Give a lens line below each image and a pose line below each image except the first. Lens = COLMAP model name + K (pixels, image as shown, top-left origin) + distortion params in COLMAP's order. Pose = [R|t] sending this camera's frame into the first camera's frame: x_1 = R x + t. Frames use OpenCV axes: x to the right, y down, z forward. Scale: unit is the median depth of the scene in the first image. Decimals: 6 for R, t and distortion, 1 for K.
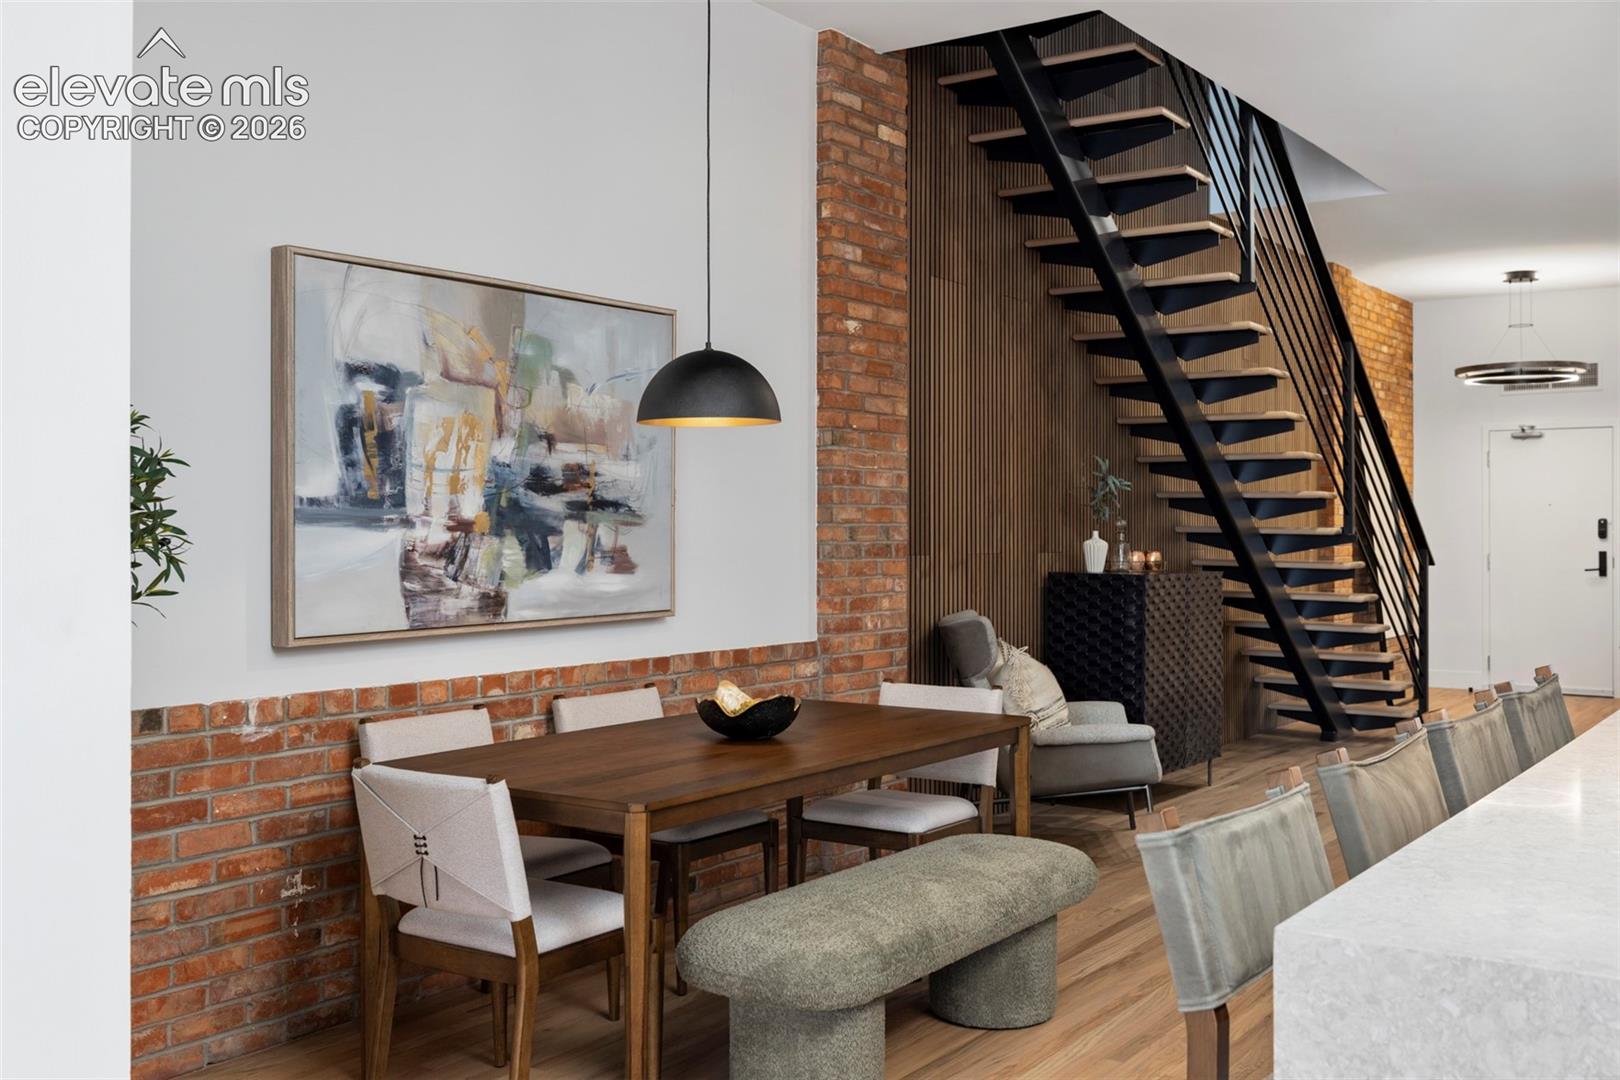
lens RADIAL K [[1609.9, 0, 803.2], [0, 1609.9, 518.3], [0, 0, 1]] dist [0.010972, 0.000000]
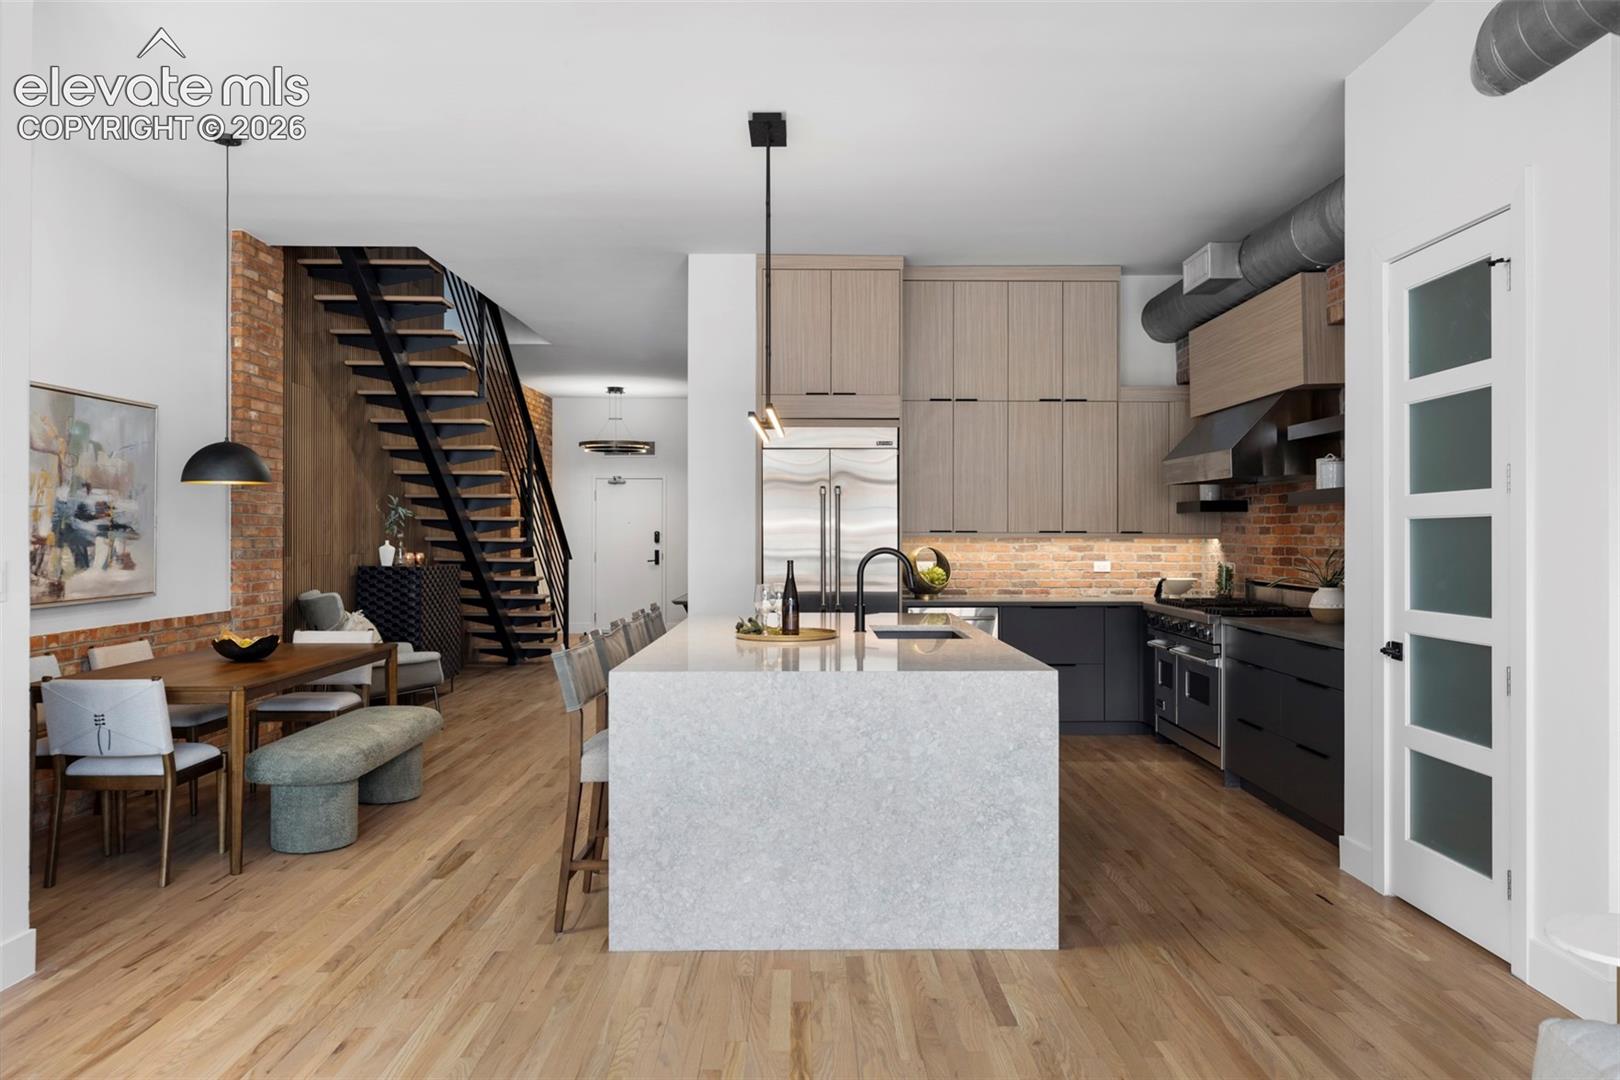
lens RADIAL K [[1210.0, 0, 810.9], [0, 1210.0, 537.3], [0, 0, 1]] dist [0.003871, 0.001348]
pose [[0.825935, -0.001448, 0.563764, -0.192390], [-0.003848, 0.999959, 0.008206, -0.008759], [-0.563753, -0.008947, 0.825895, -0.317932]]
